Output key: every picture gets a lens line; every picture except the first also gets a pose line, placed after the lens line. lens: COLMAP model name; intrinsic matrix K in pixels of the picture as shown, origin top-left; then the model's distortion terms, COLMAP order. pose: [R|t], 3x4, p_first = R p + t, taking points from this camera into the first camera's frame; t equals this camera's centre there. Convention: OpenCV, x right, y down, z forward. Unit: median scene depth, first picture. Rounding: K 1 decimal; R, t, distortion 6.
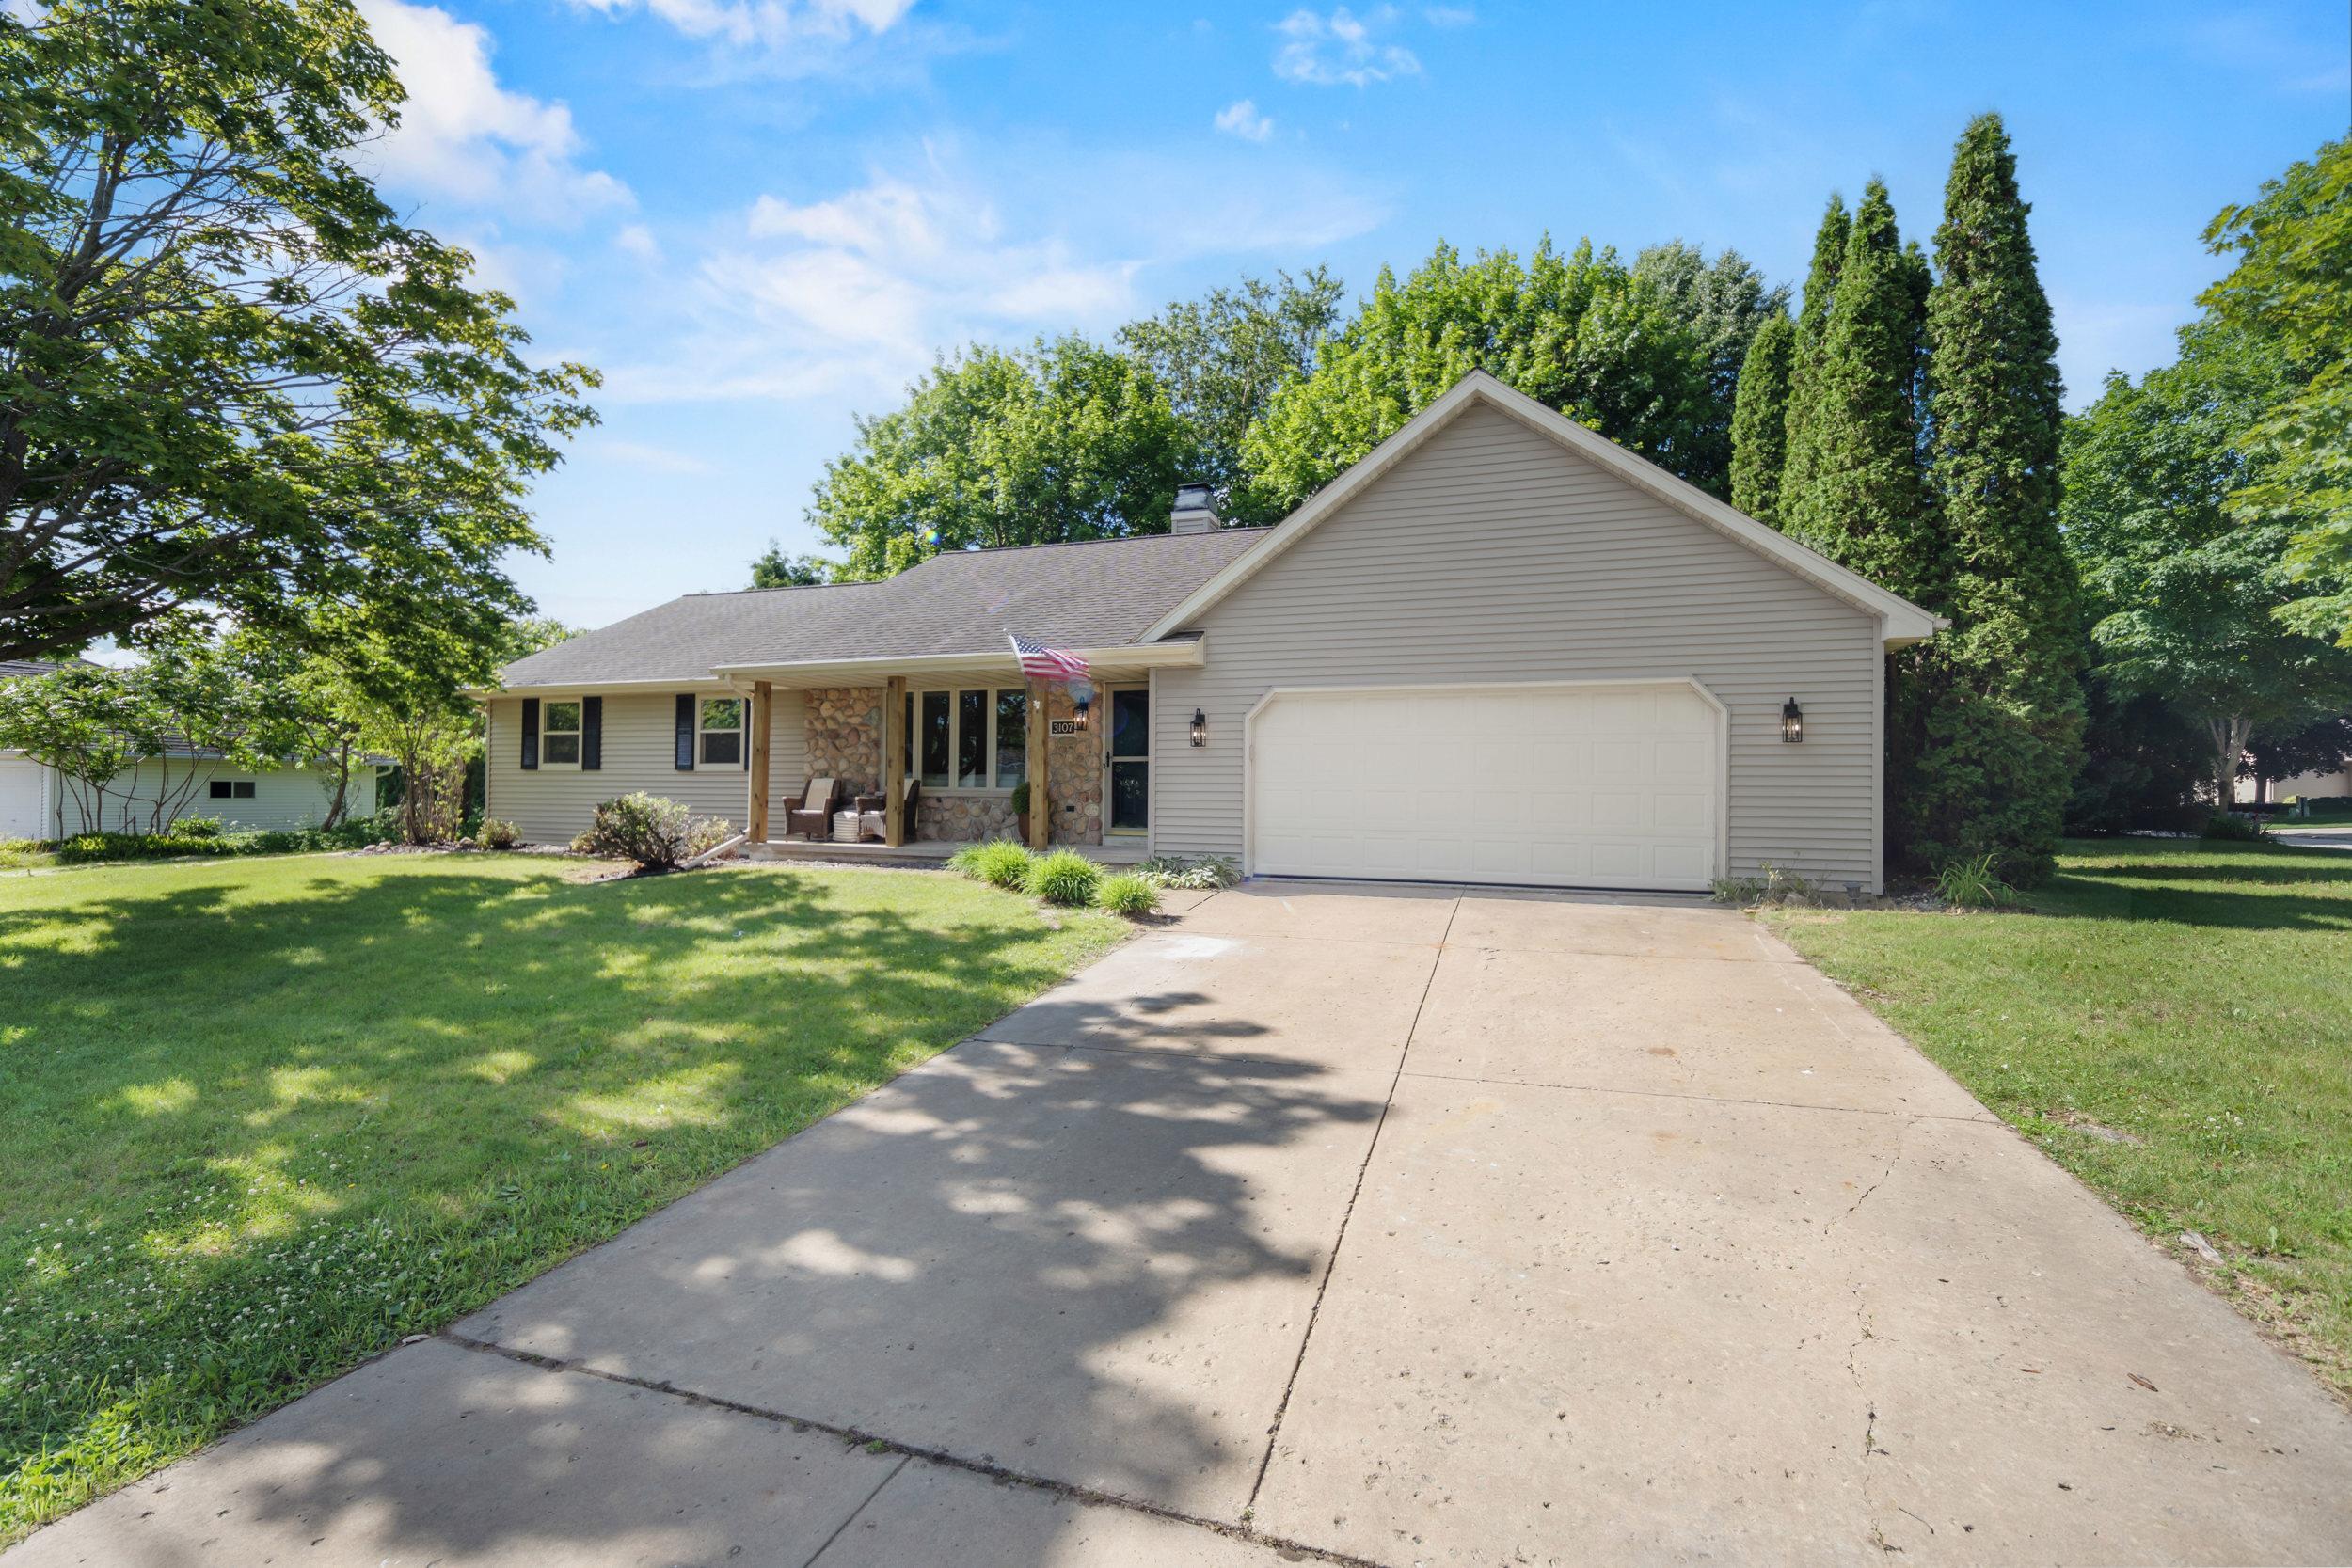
lens RADIAL K [[1025.8, 0, 1172.4], [0, 1025.8, 777.5], [0, 0, 1]] dist [0.000884, 0.000093]
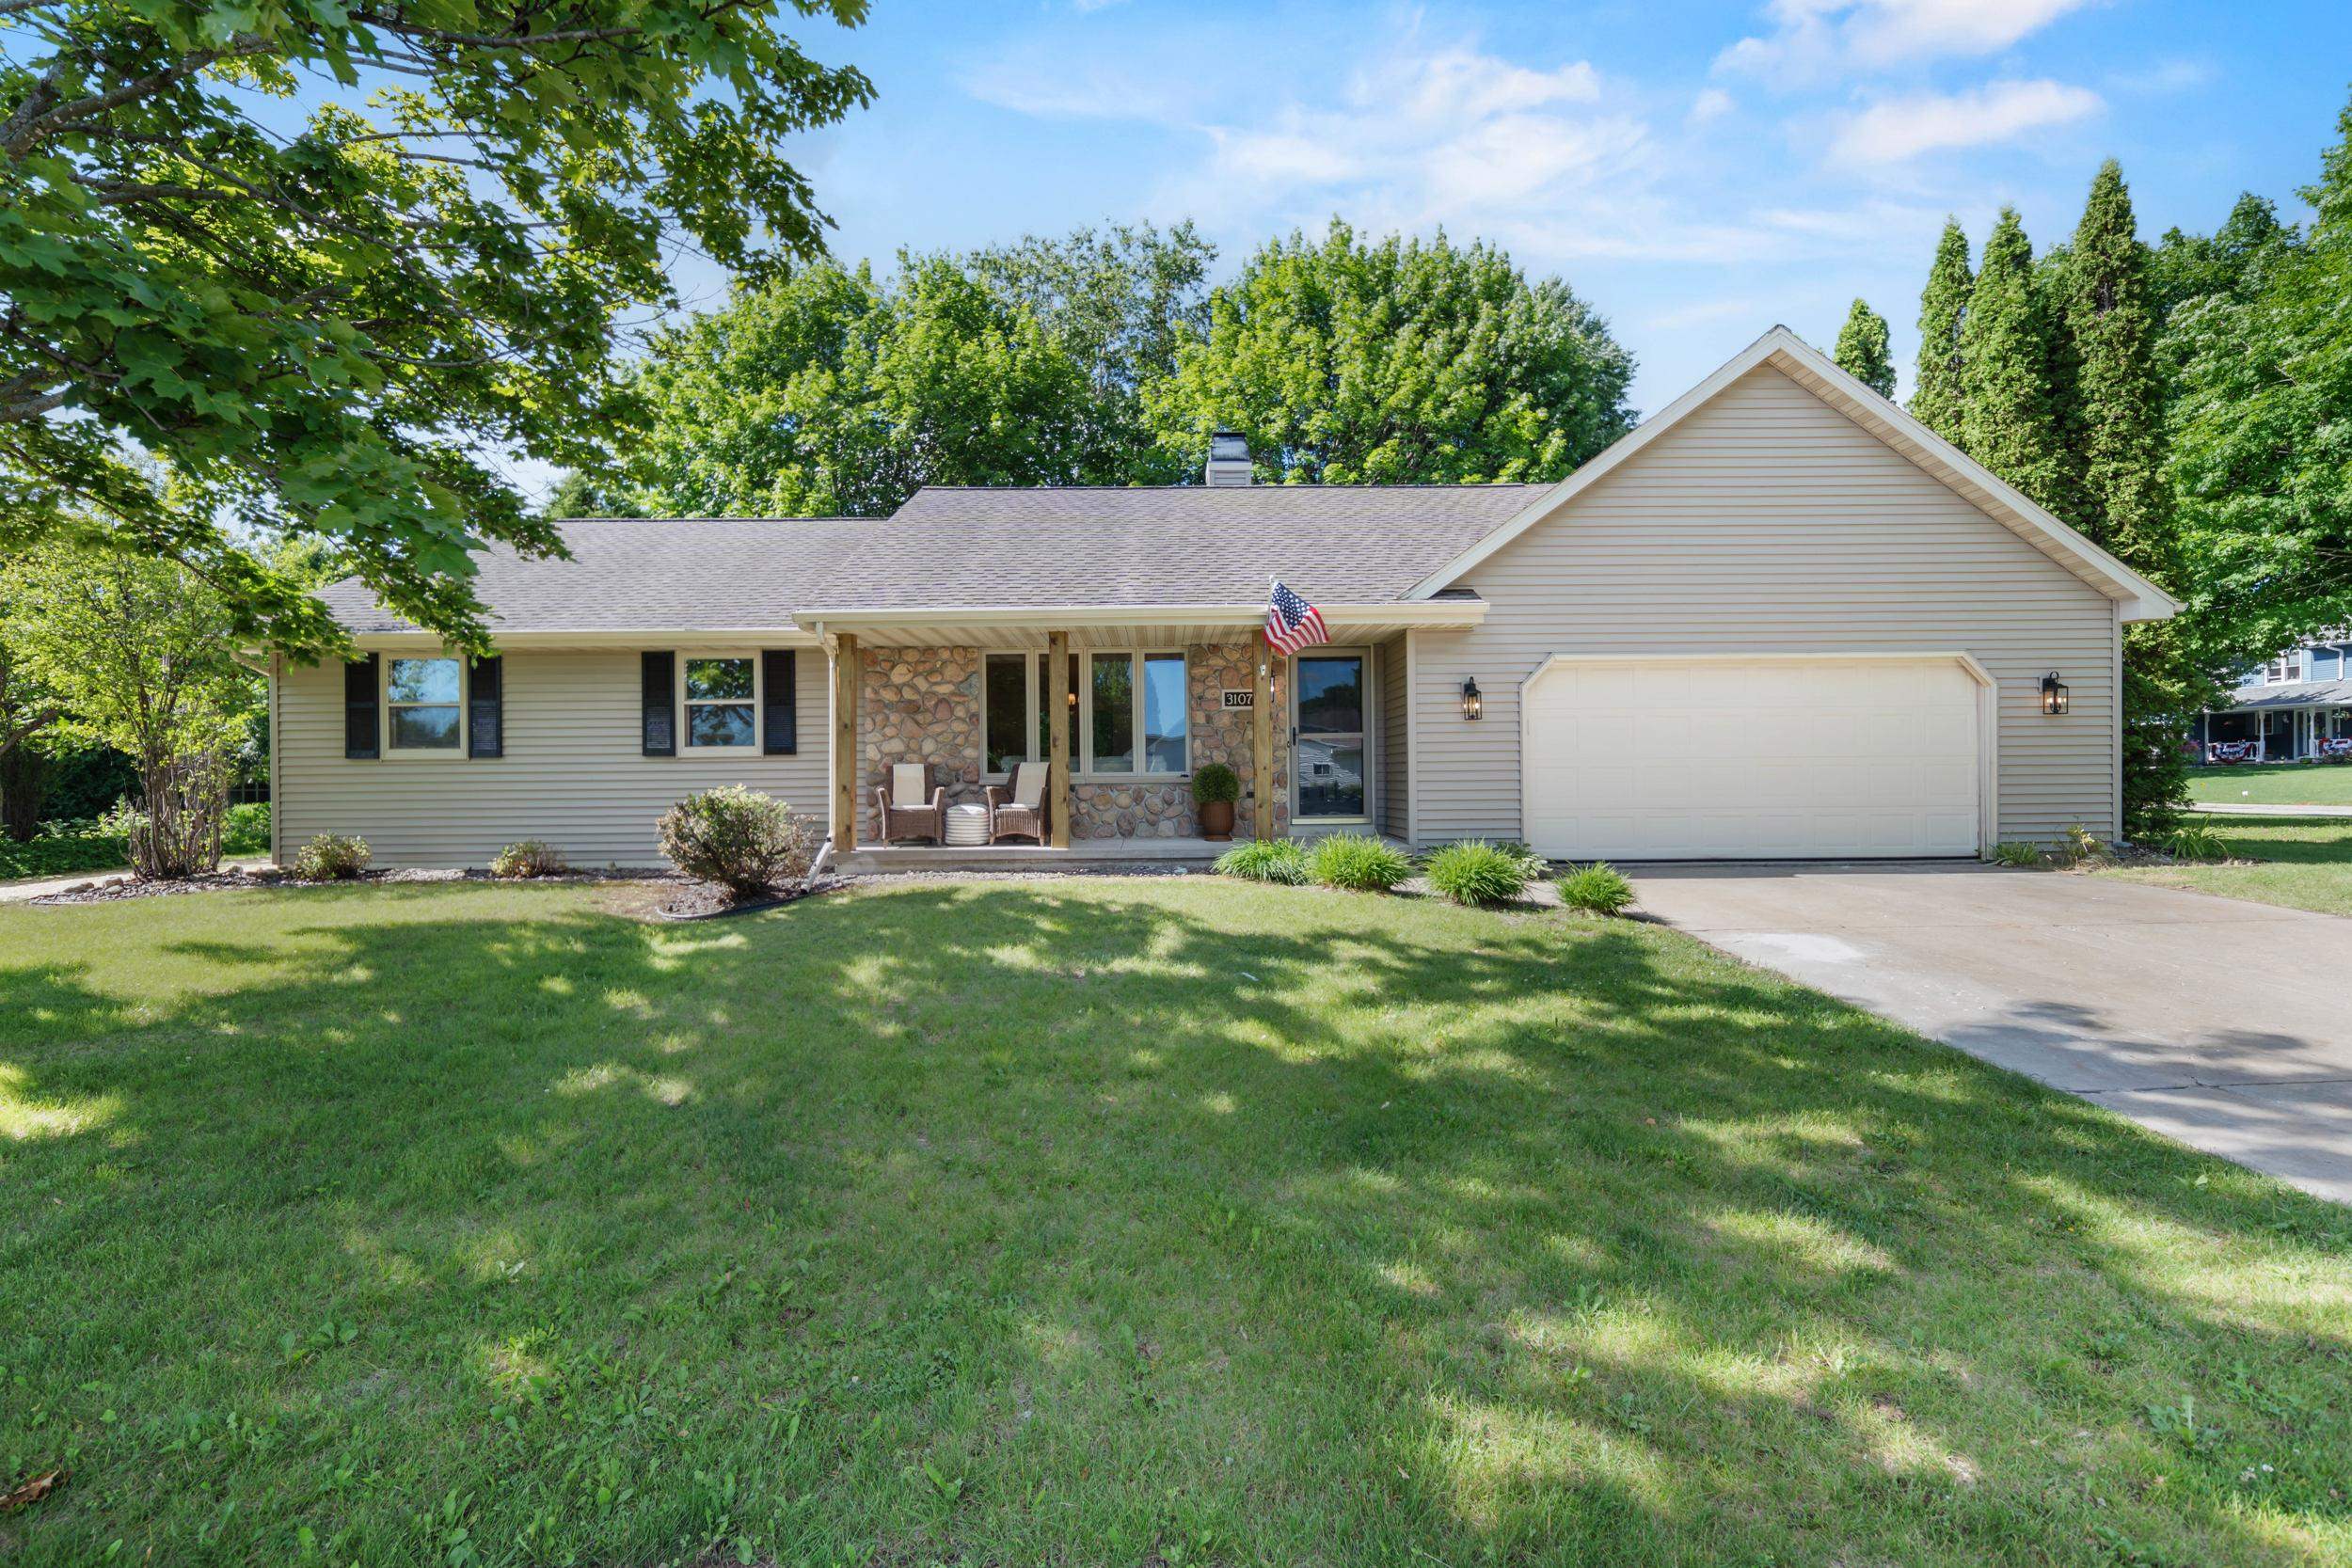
lens RADIAL K [[1025.8, 0, 1172.4], [0, 1025.8, 777.5], [0, 0, 1]] dist [0.000884, 0.000093]
pose [[0.936275, -0.019346, 0.350735, -0.445657], [0.014068, 0.999746, 0.017589, 0.000279], [-0.350986, -0.011534, 0.936310, 0.222145]]
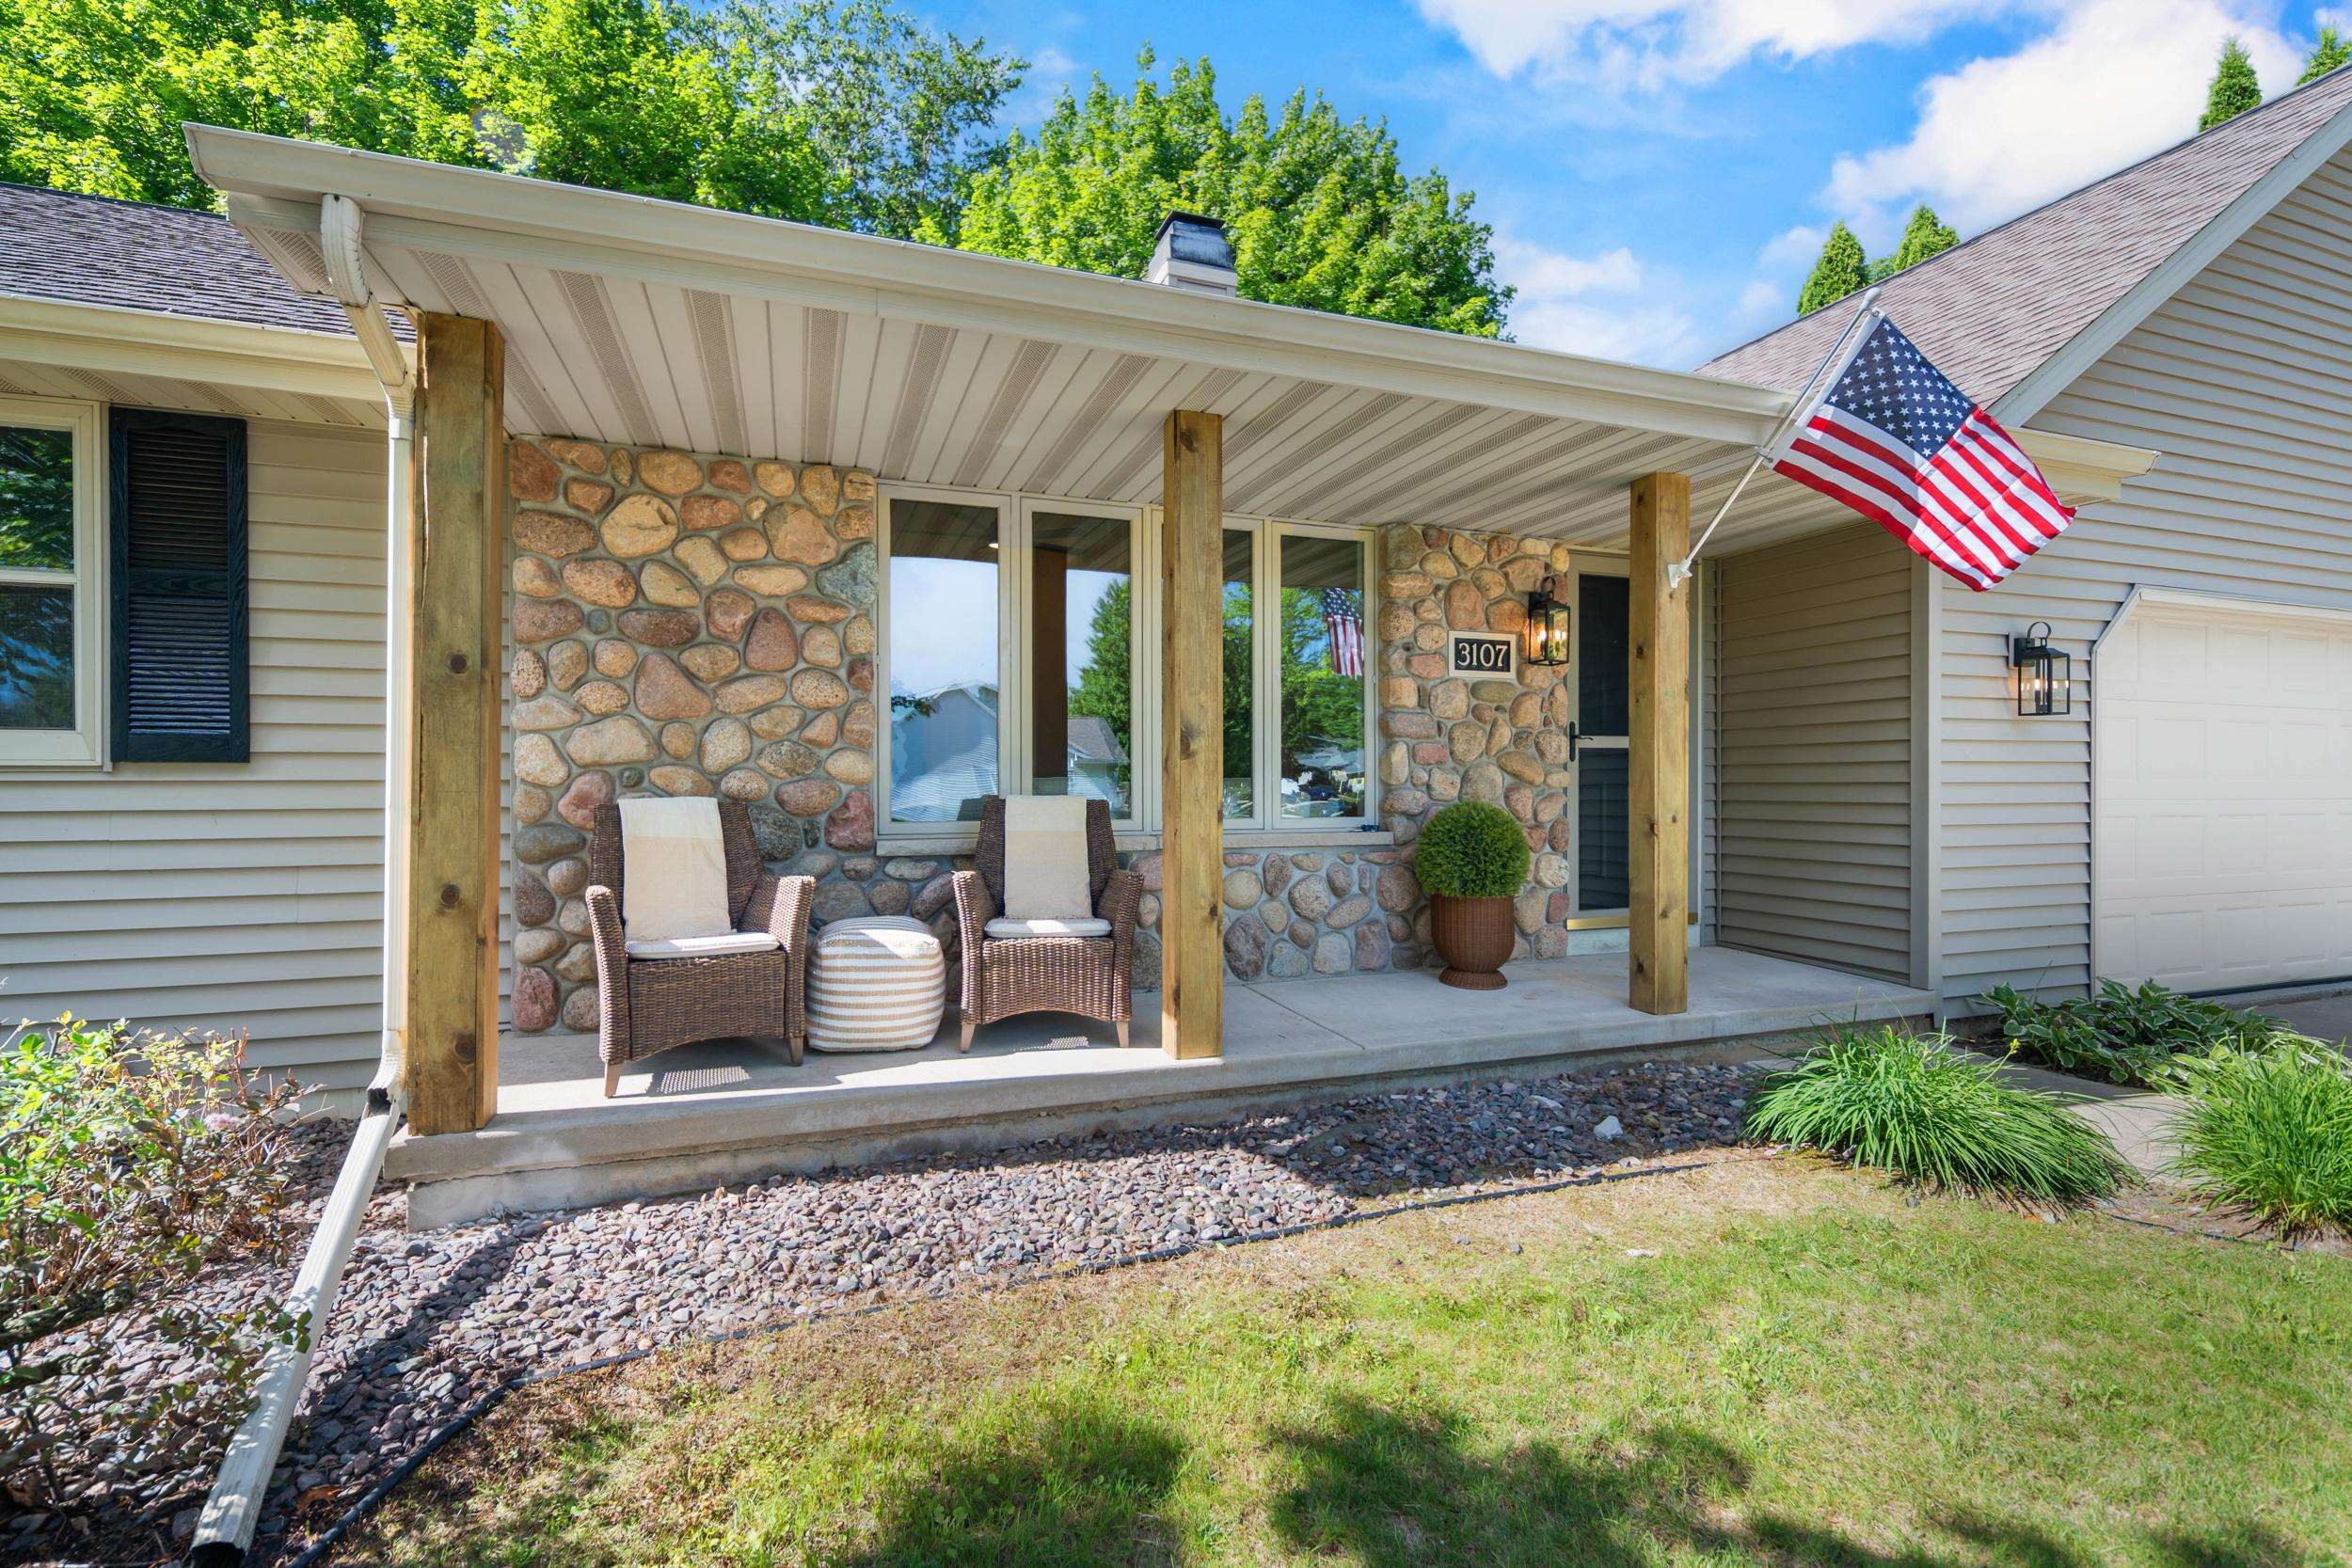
lens RADIAL K [[1048.5, 0, 1176.0], [0, 1048.5, 784.0], [0, 0, 1]] dist [-0.000022, -0.000240]
pose [[0.768720, -0.009710, 0.639512, -0.428850], [-0.003628, 0.999802, 0.019540, -0.008320], [-0.639575, -0.017341, 0.768533, 0.758616]]
